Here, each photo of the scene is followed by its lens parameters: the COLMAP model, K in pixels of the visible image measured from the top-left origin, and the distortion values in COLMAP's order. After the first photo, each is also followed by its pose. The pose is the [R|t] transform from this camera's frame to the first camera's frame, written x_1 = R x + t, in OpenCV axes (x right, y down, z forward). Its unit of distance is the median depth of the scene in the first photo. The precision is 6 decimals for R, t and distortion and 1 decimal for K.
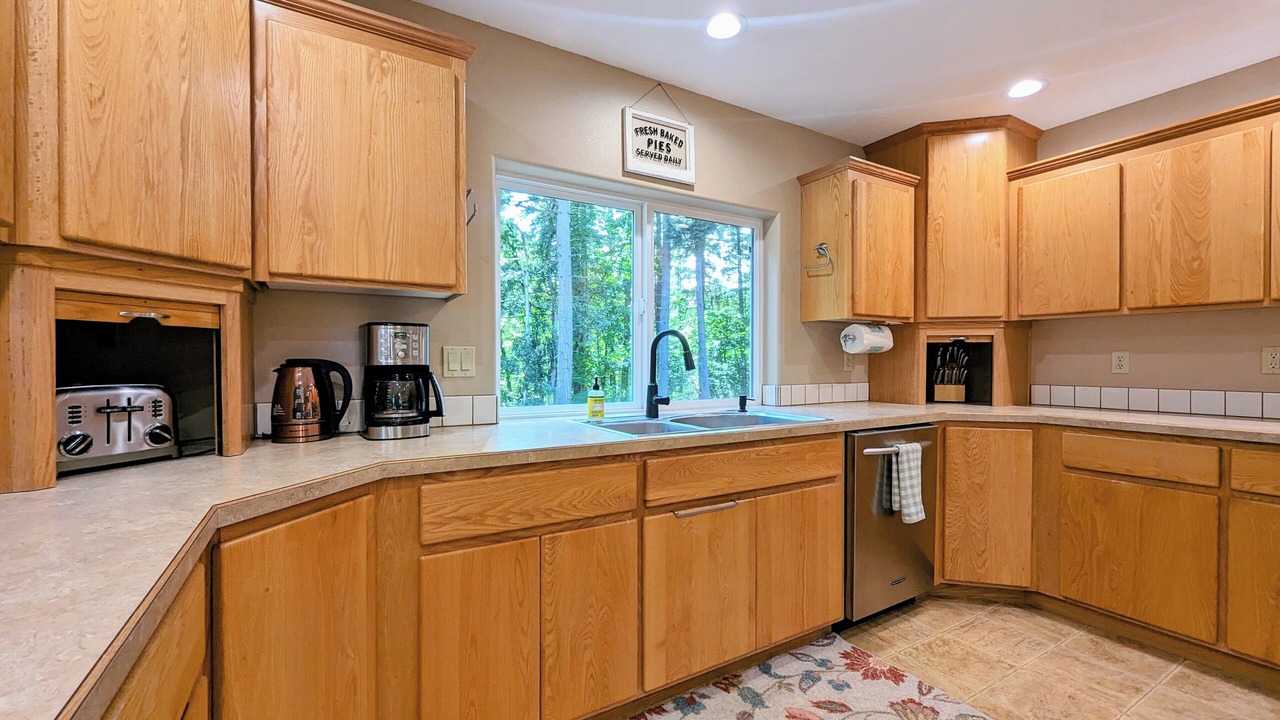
lens RADIAL K [[531.3, 0, 641.2], [0, 531.3, 365.4], [0, 0, 1]] dist [0.003548, -0.000690]
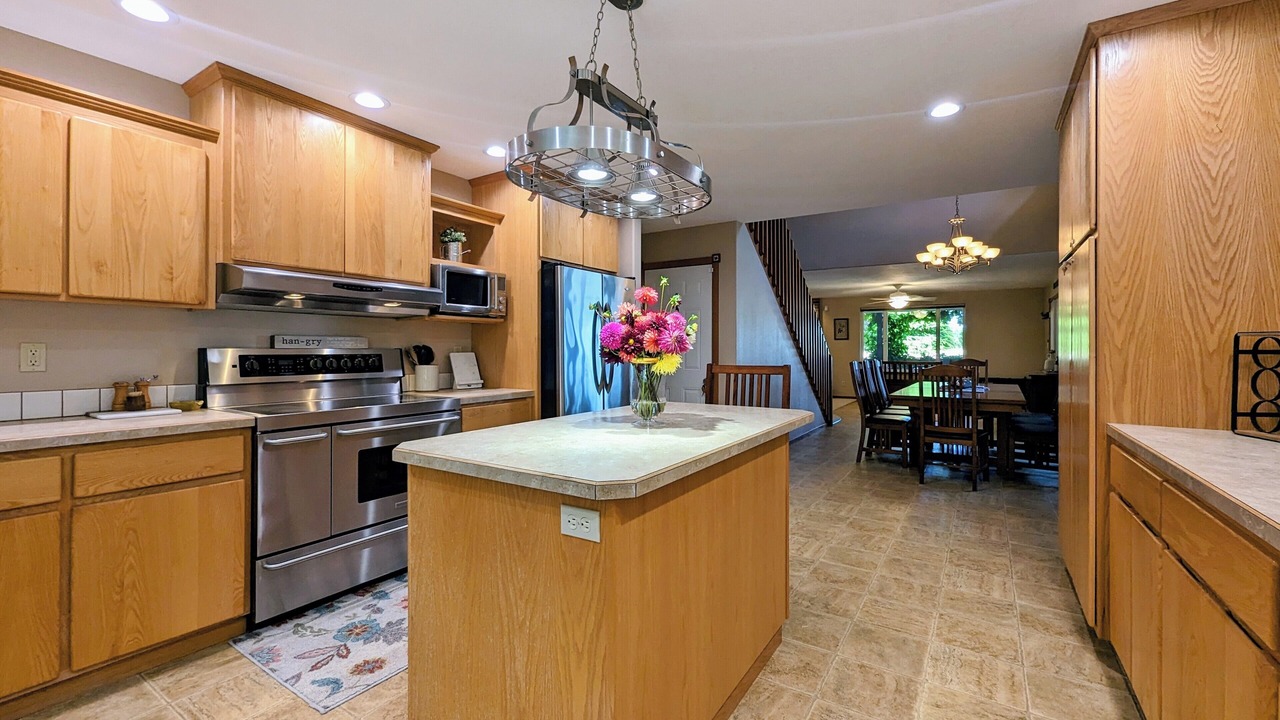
lens RADIAL K [[531.3, 0, 647.2], [0, 531.3, 351.4], [0, 0, 1]] dist [0.003548, -0.000690]
pose [[-0.446232, -0.005114, 0.894903, -0.131160], [0.003145, 0.999969, 0.007282, -0.021047], [-0.894912, 0.006064, -0.446202, 0.414871]]
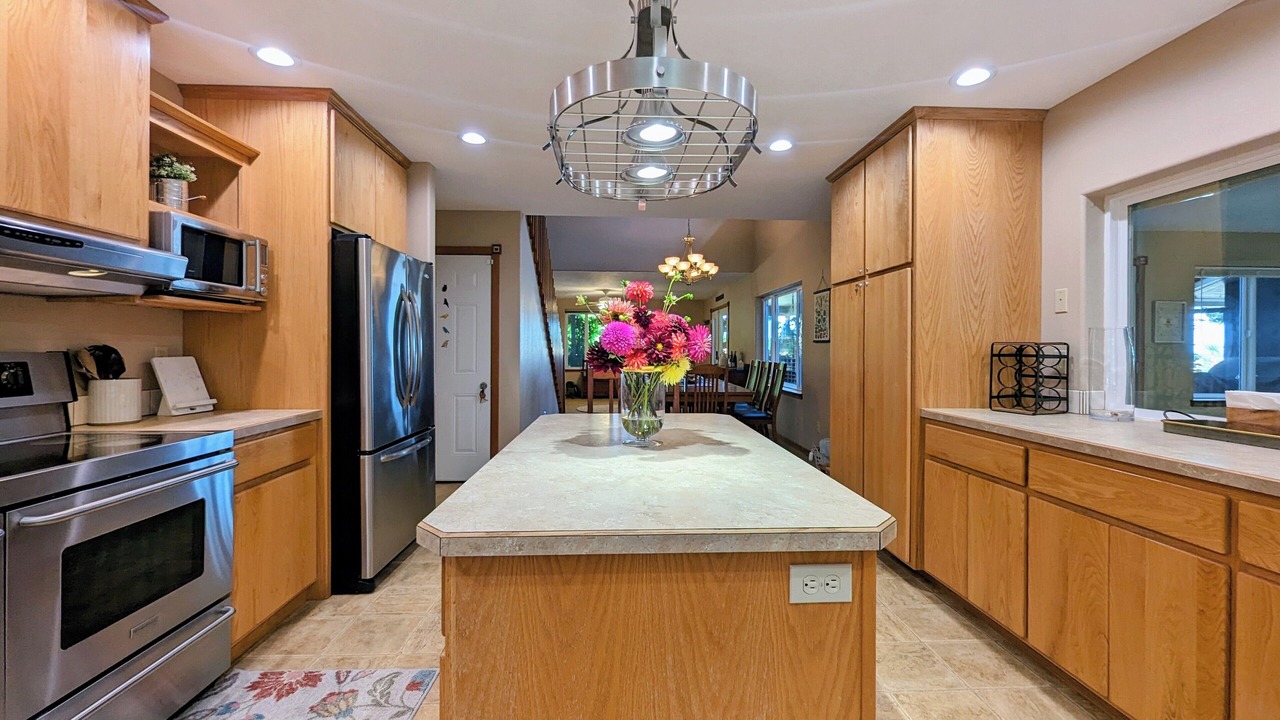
lens RADIAL K [[531.3, 0, 644.7], [0, 531.3, 349.6], [0, 0, 1]] dist [0.003548, -0.000690]
pose [[-0.881021, -0.004995, 0.473050, 0.277183], [-0.001921, 0.999974, 0.006981, -0.030384], [-0.473073, 0.005242, -0.881008, 0.656076]]
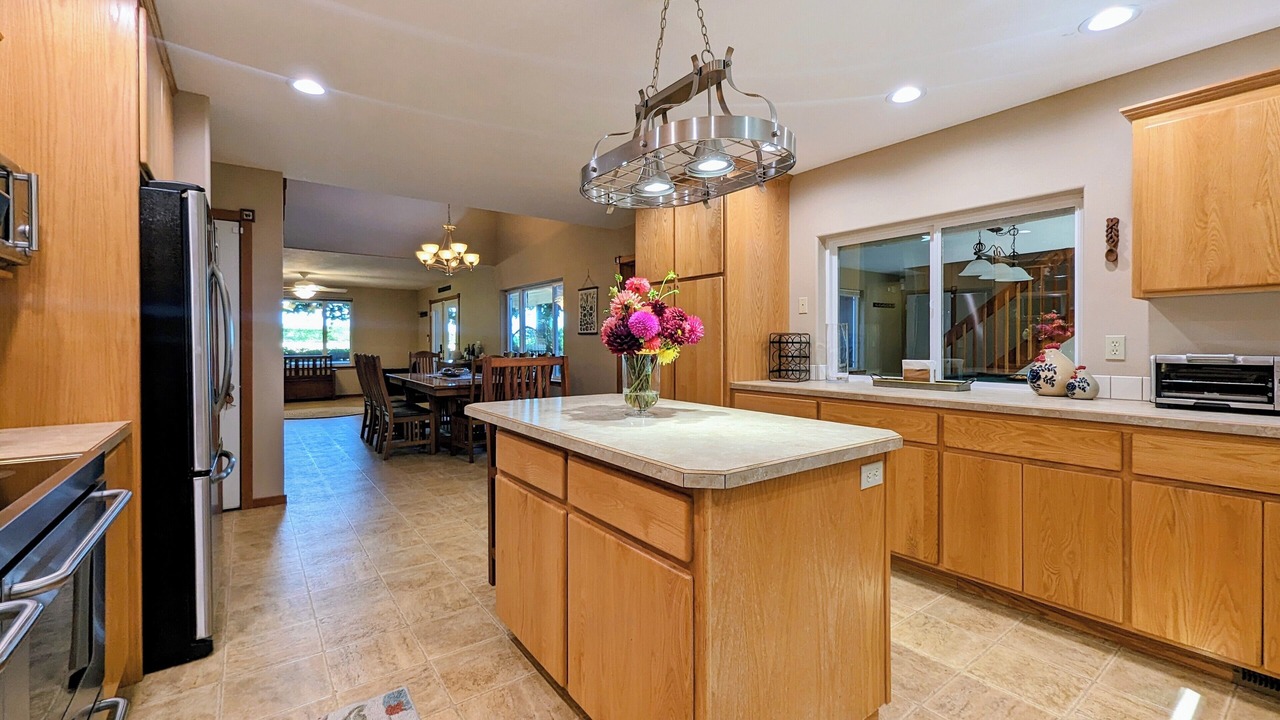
lens RADIAL K [[531.3, 0, 643.5], [0, 531.3, 346.8], [0, 0, 1]] dist [0.003548, -0.000690]
pose [[-0.994890, 0.001949, -0.100948, 0.687023], [0.000758, 0.999930, 0.011831, -0.017759], [0.100964, 0.011694, -0.994821, 0.859373]]
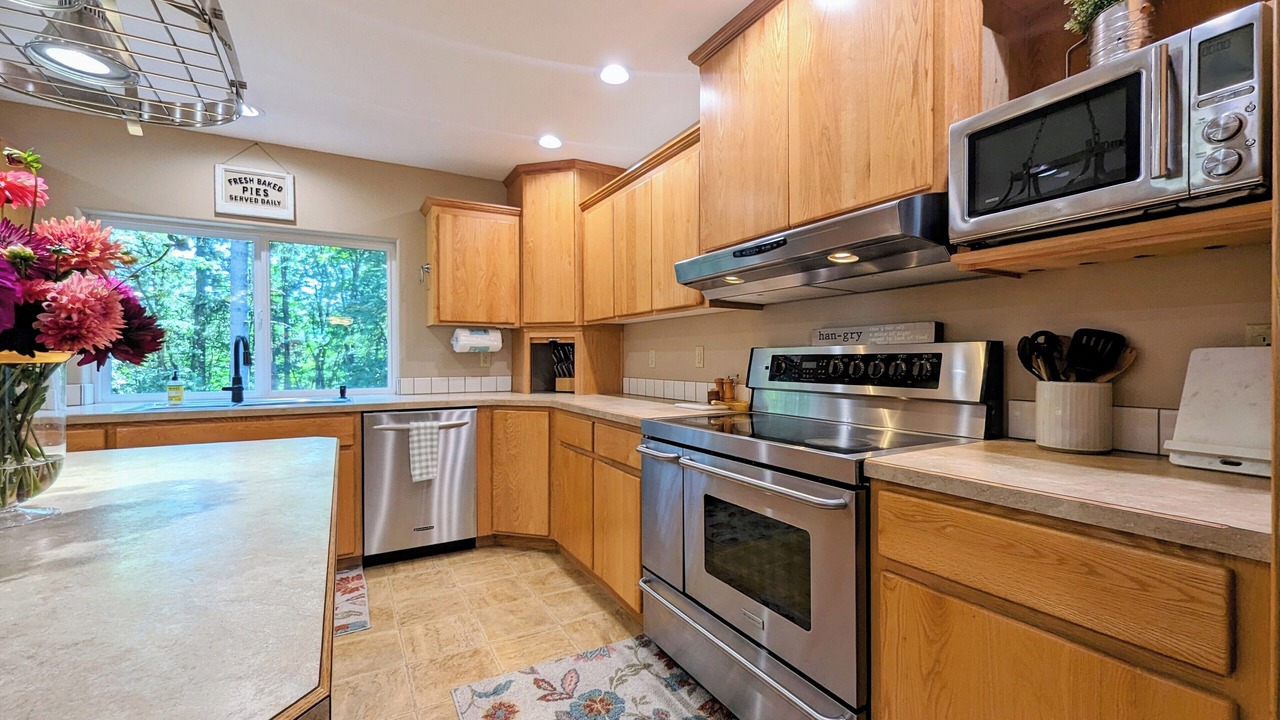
lens RADIAL K [[531.3, 0, 640.4], [0, 531.3, 365.5], [0, 0, 1]] dist [0.003548, -0.000690]
pose [[0.999564, -0.002710, -0.029411, 1.002181], [0.002868, 0.999982, 0.005303, 0.003901], [0.029396, -0.005385, 0.999553, -0.263570]]
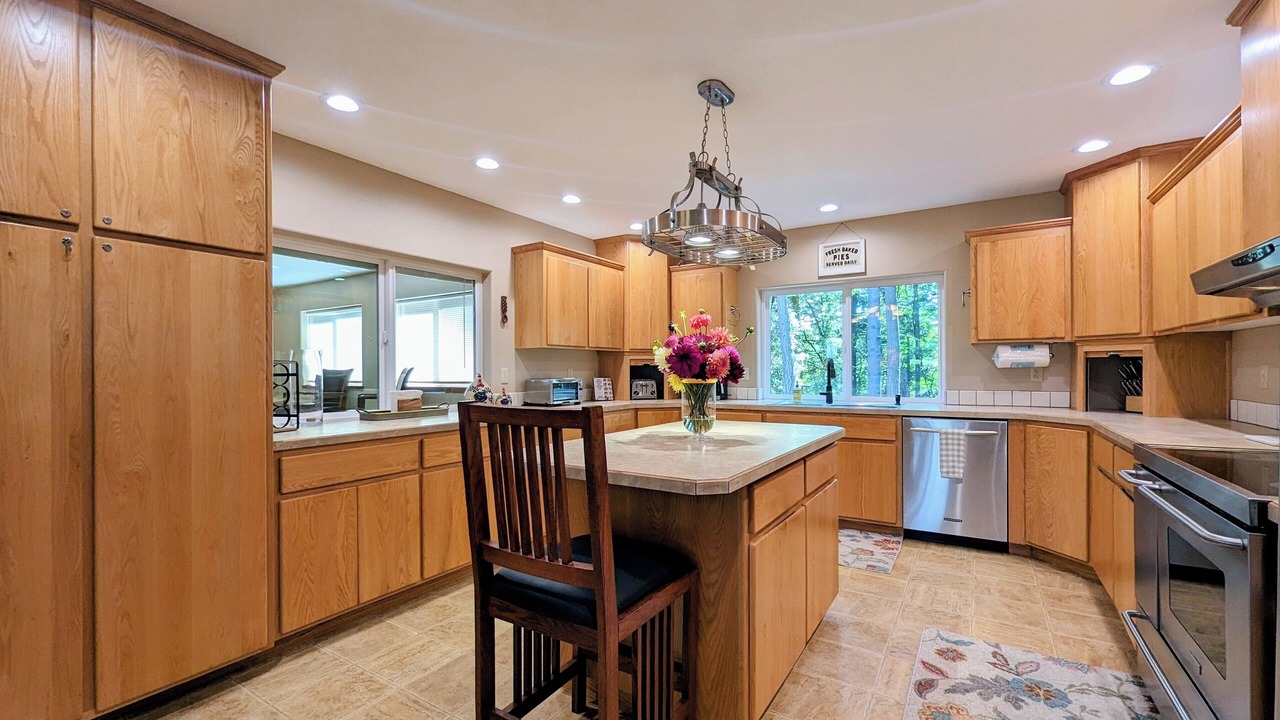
lens RADIAL K [[531.3, 0, 642.6], [0, 531.3, 370.2], [0, 0, 1]] dist [0.003548, -0.000690]
pose [[0.450014, -0.001073, -0.893021, 1.373778], [0.000480, 0.999999, -0.000959, -0.017604], [0.893021, 0.000003, 0.450015, -0.449052]]
